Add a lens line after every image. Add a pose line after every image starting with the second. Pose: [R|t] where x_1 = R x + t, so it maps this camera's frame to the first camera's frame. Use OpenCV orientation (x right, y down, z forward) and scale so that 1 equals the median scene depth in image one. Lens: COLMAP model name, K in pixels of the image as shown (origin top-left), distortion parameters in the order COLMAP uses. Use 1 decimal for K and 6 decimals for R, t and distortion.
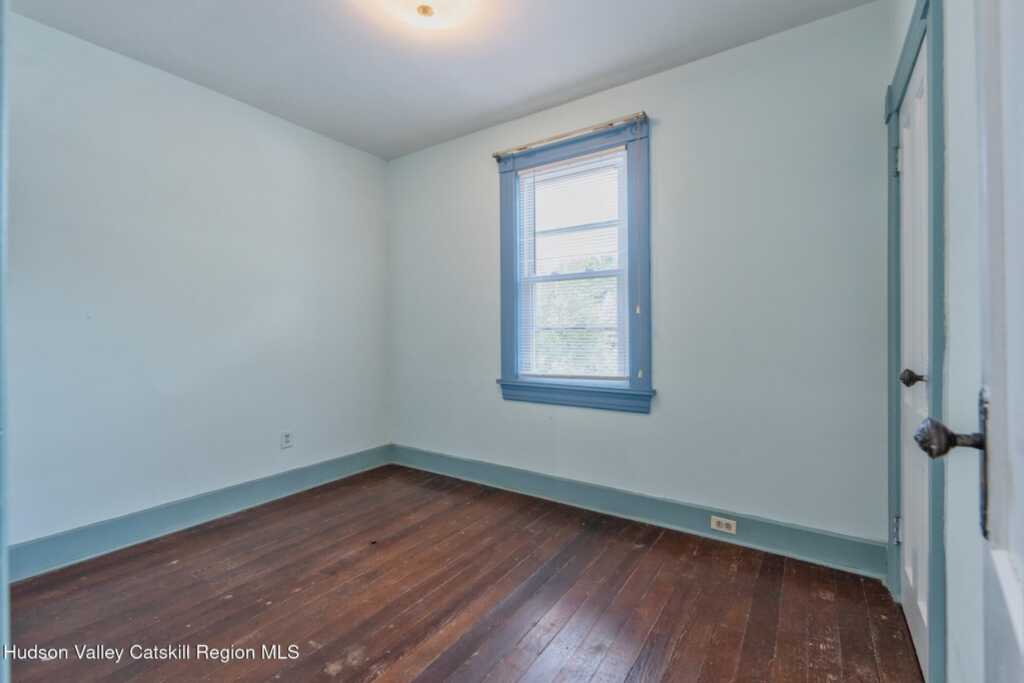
lens RADIAL K [[425.9, 0, 566.4], [0, 425.9, 334.8], [0, 0, 1]] dist [0.000193, 0.000018]
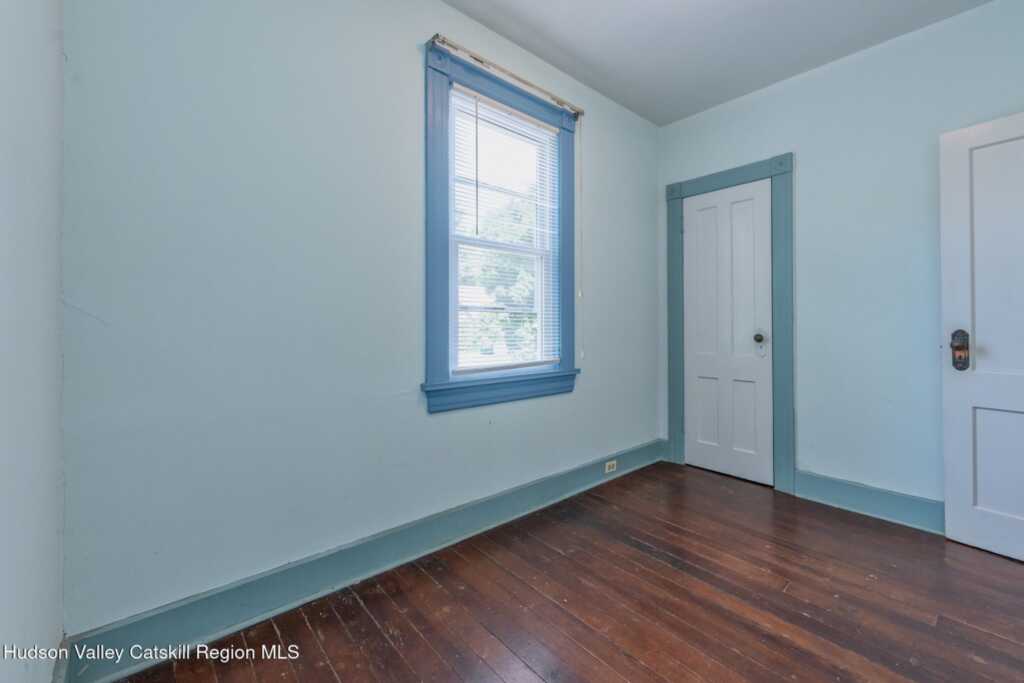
lens RADIAL K [[418.7, 0, 511.9], [0, 418.7, 322.5], [0, 0, 1]] dist [-0.000556, -0.000237]
pose [[0.329914, 0.008206, 0.943975, -0.808474], [0.005453, 0.999929, -0.010598, 0.021506], [-0.943995, 0.008644, 0.329846, 0.756398]]
